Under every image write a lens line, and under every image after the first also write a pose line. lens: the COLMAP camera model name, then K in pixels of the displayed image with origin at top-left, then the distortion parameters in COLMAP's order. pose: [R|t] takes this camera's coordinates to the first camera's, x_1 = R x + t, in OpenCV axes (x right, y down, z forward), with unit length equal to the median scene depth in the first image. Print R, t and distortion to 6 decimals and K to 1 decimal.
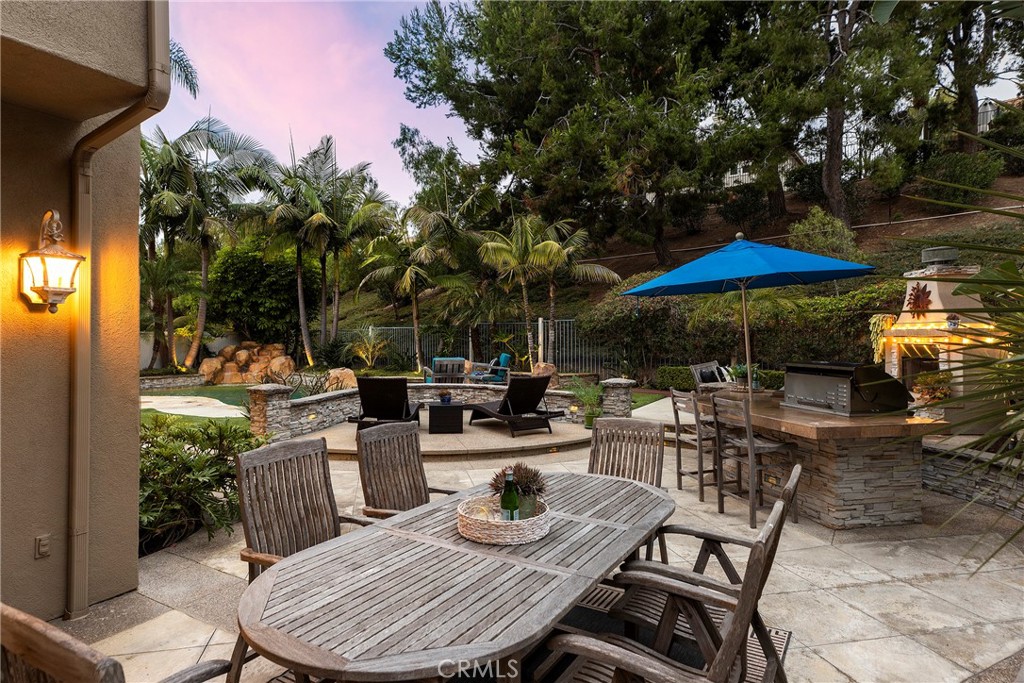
lens RADIAL K [[569.7, 0, 511.8], [0, 569.7, 336.9], [0, 0, 1]] dist [0.001751, 0.000040]
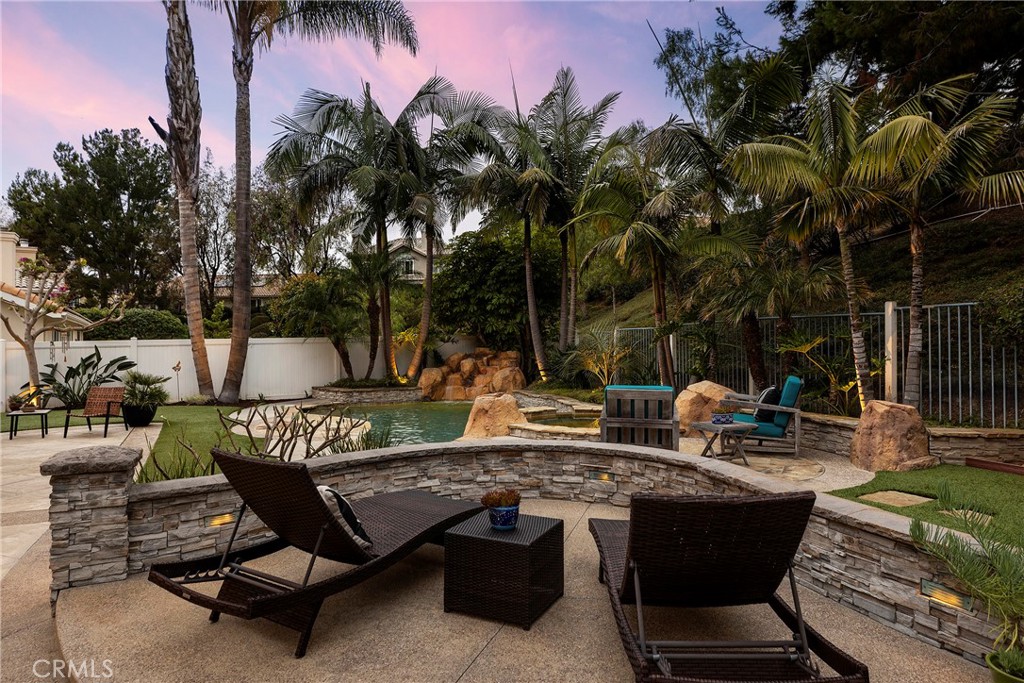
lens RADIAL K [[623.8, 0, 511.0], [0, 623.8, 335.7], [0, 0, 1]] dist [0.003215, -0.000631]
pose [[0.850107, -0.005296, -0.526583, 0.044240], [-0.000291, 0.999945, -0.010527, 0.000253], [0.526610, 0.009102, 0.850058, 0.308249]]
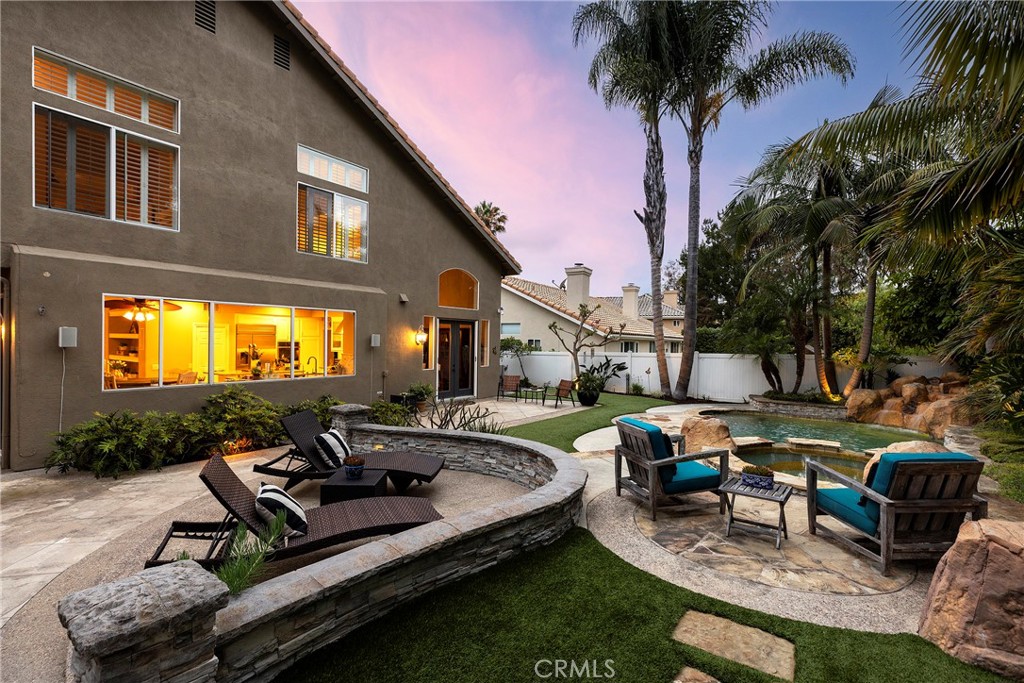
lens RADIAL K [[471.6, 0, 513.2], [0, 471.6, 344.6], [0, 0, 1]] dist [0.013761, -0.000241]
pose [[-0.085807, 0.004335, -0.996302, 0.193239], [-0.023008, 0.999715, 0.006332, -0.019495], [0.996046, 0.023466, -0.085683, 0.582546]]
